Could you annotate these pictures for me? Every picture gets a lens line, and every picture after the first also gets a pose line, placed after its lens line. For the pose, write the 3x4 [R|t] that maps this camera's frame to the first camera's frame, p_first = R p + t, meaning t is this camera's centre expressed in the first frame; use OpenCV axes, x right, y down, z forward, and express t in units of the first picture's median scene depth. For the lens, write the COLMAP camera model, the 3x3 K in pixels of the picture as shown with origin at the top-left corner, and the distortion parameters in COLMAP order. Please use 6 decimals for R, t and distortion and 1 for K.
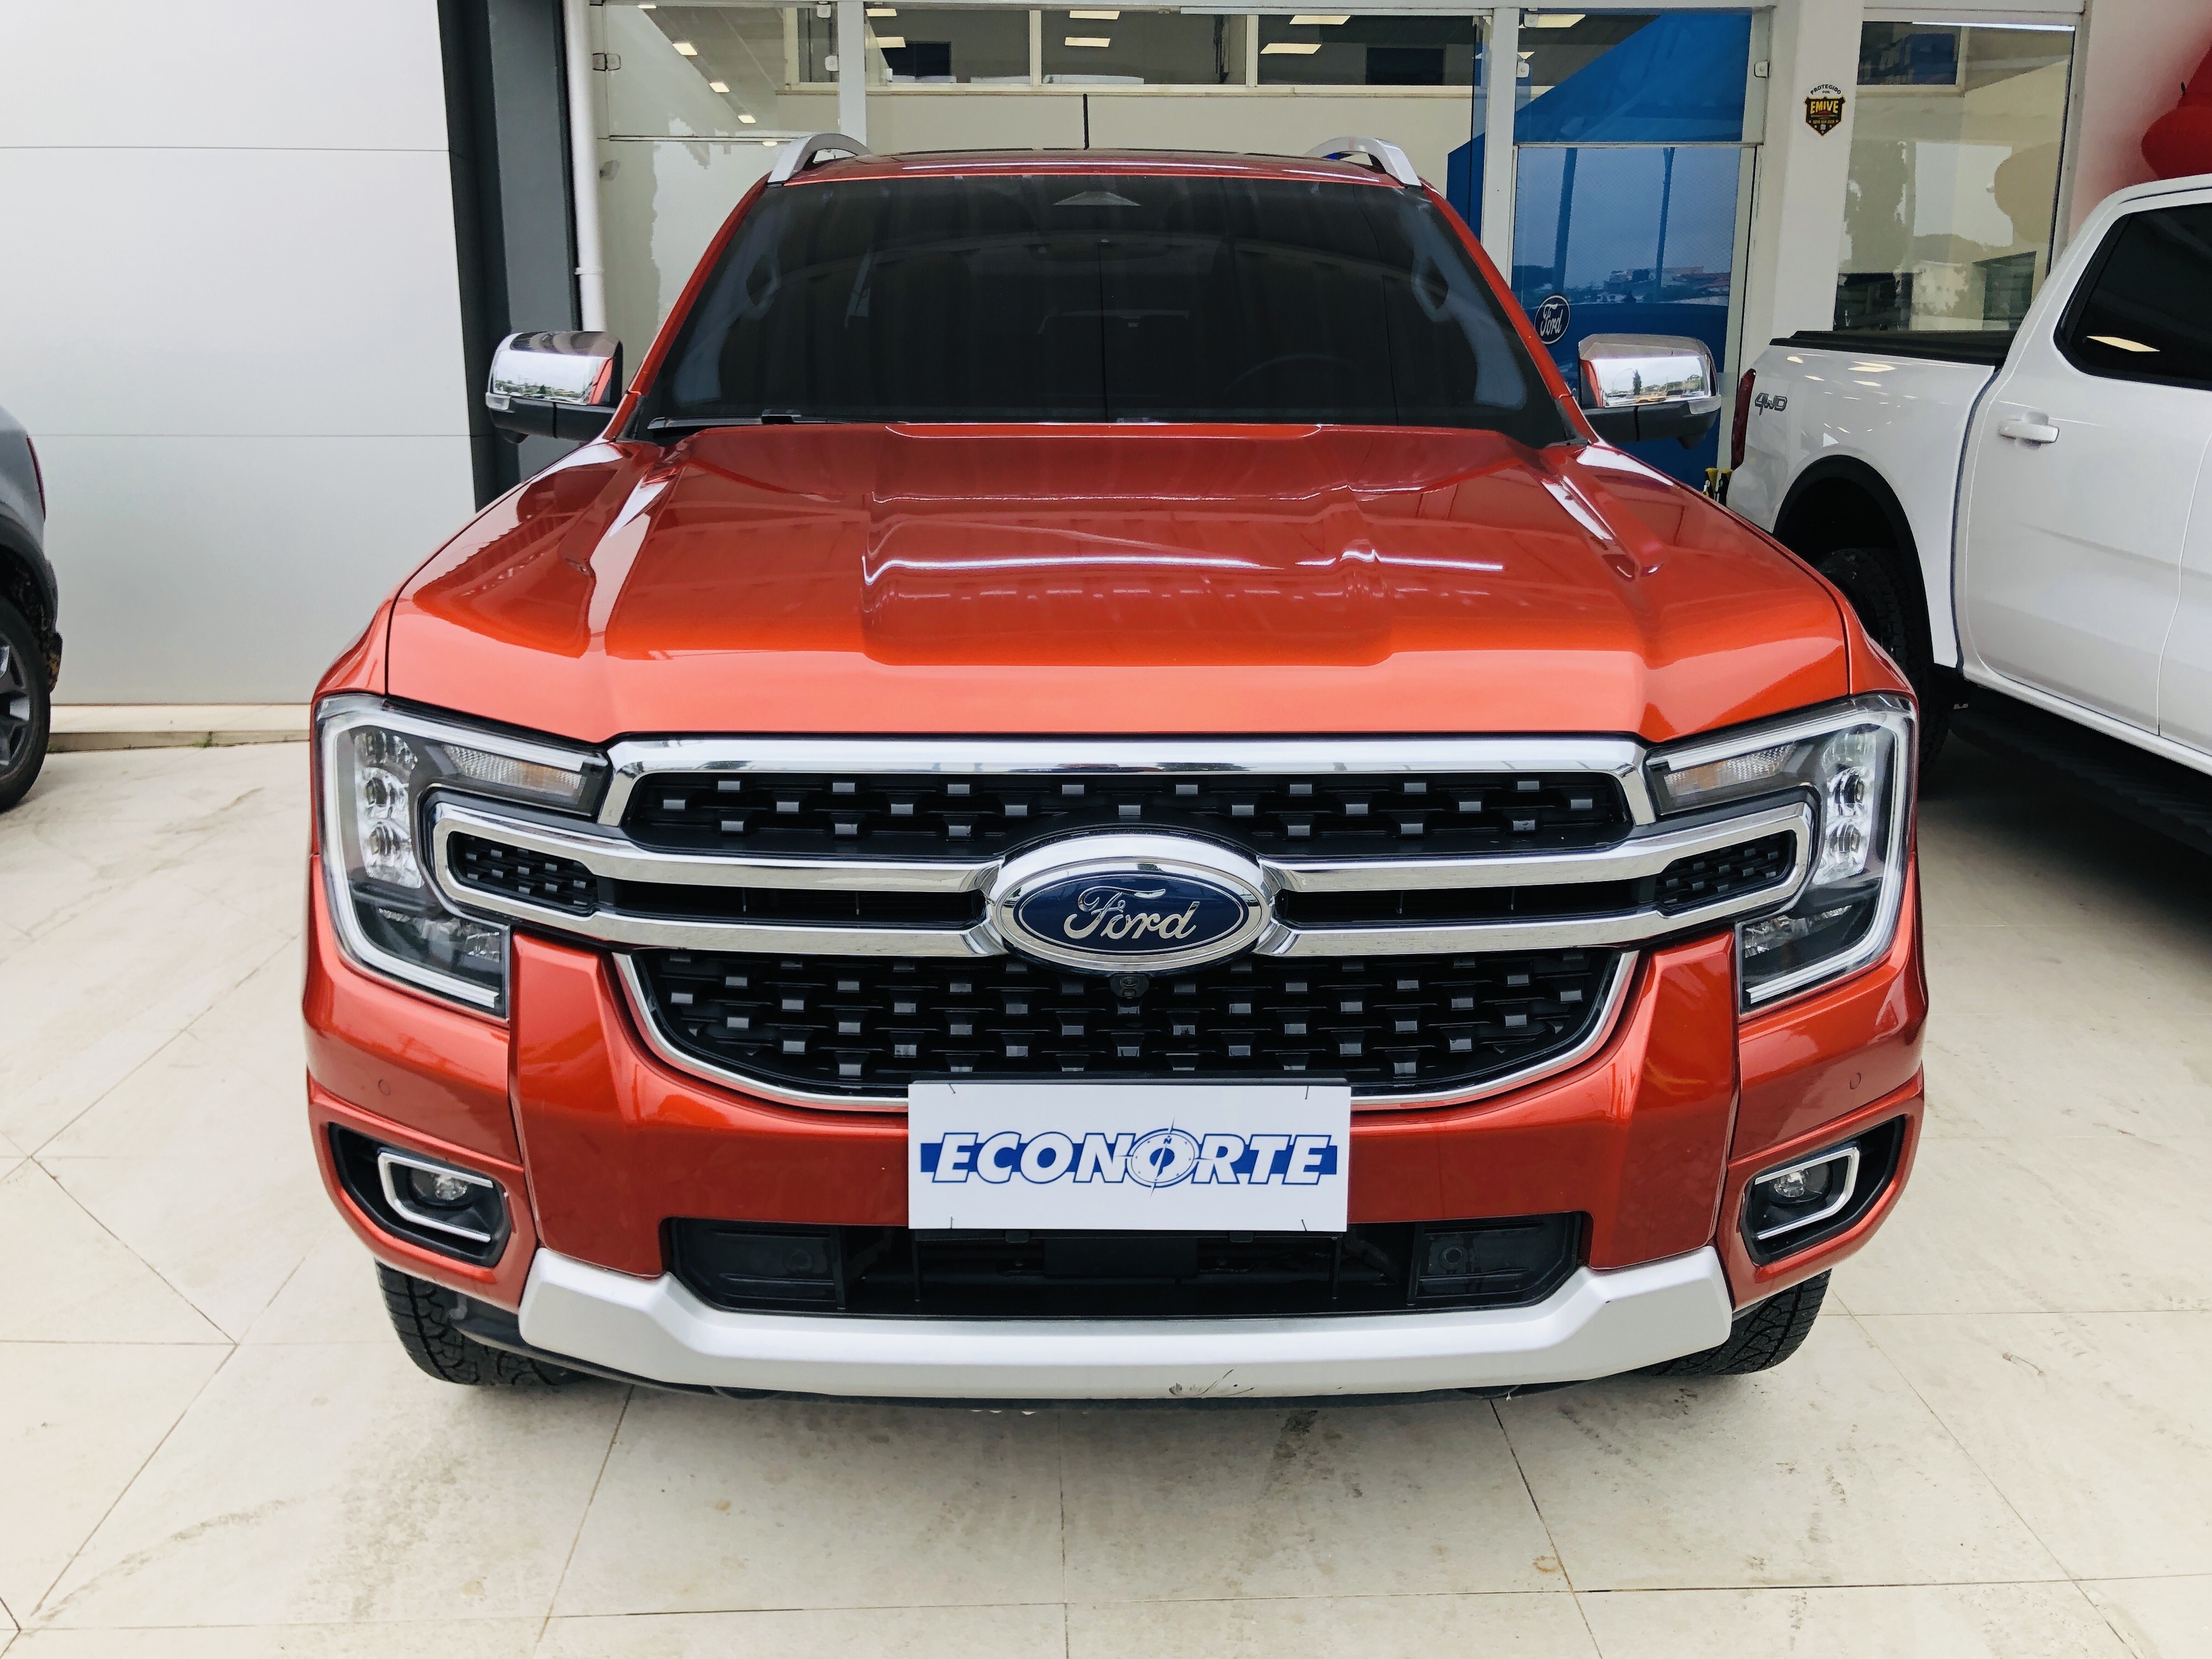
lens RADIAL K [[1857.0, 0, 1106.0], [0, 1857.0, 829.5], [0, 0, 1]] dist [0.036735, -0.031545]
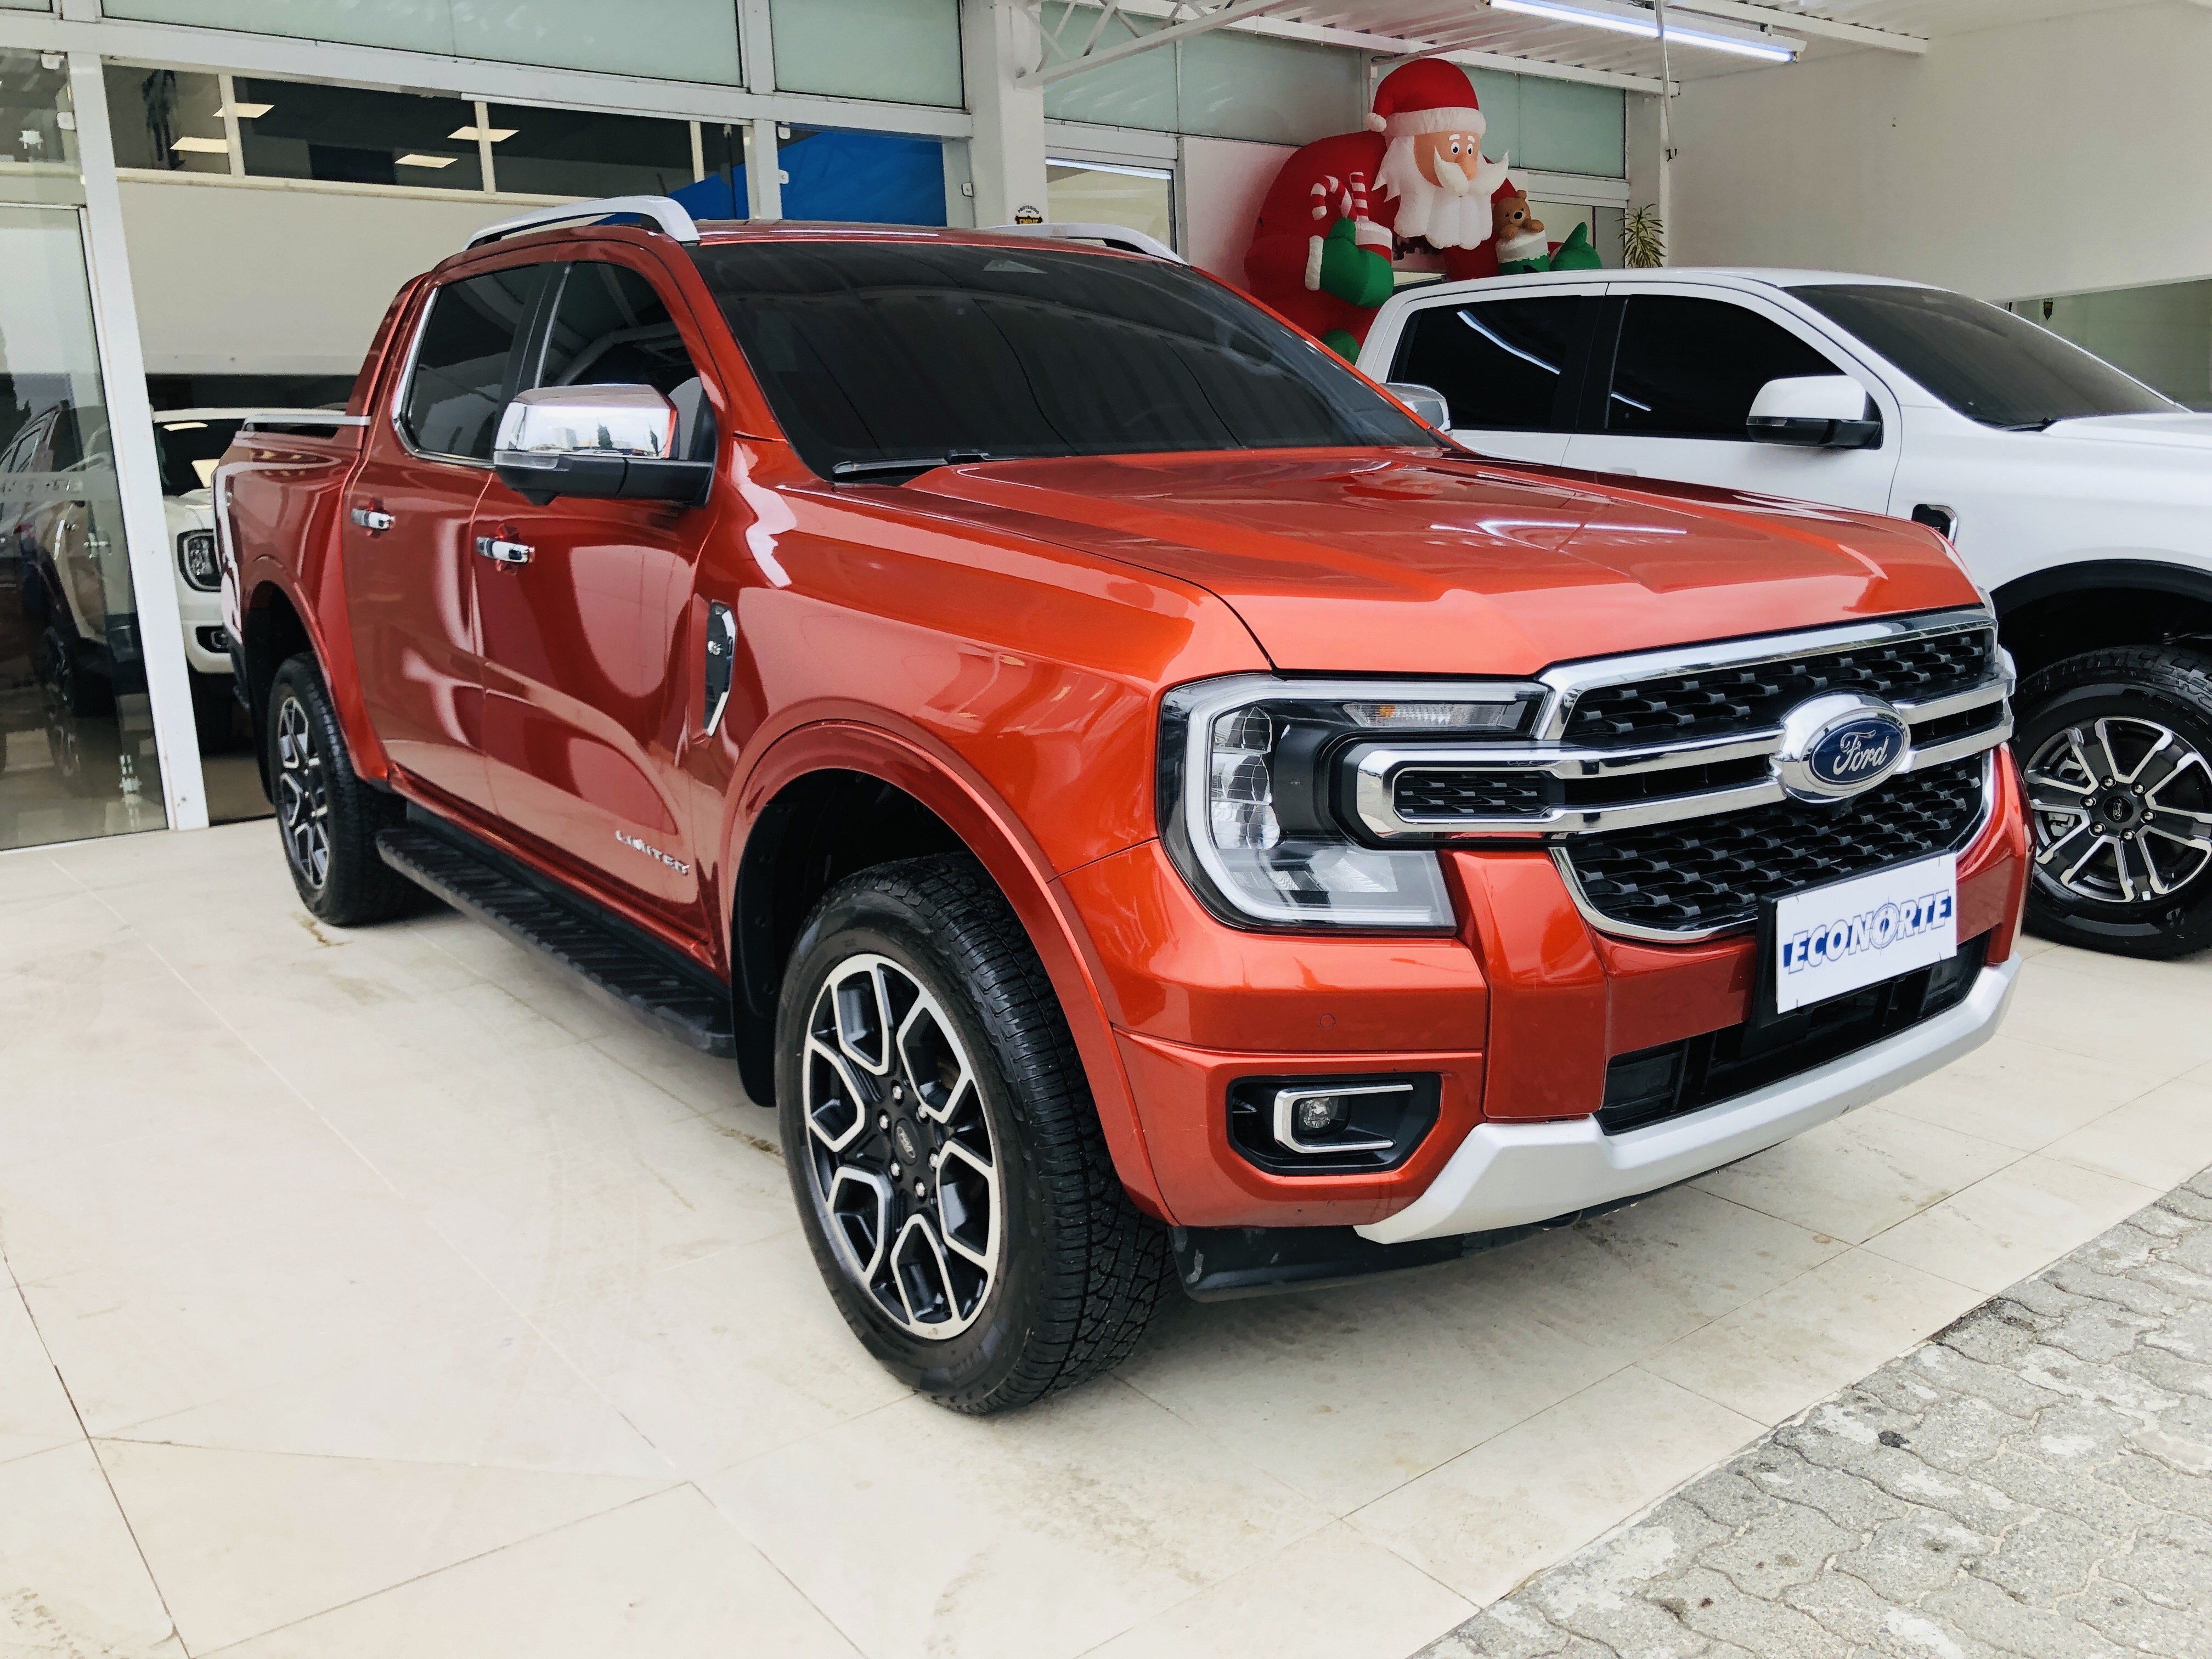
lens RADIAL K [[1857.0, 0, 1106.0], [0, 1857.0, 829.5], [0, 0, 1]] dist [0.036735, -0.031545]
pose [[0.803544, -0.145520, 0.577184, -1.222799], [0.178831, 0.983879, -0.000909, 0.004416], [-0.567747, 0.103949, 0.816613, 0.187882]]
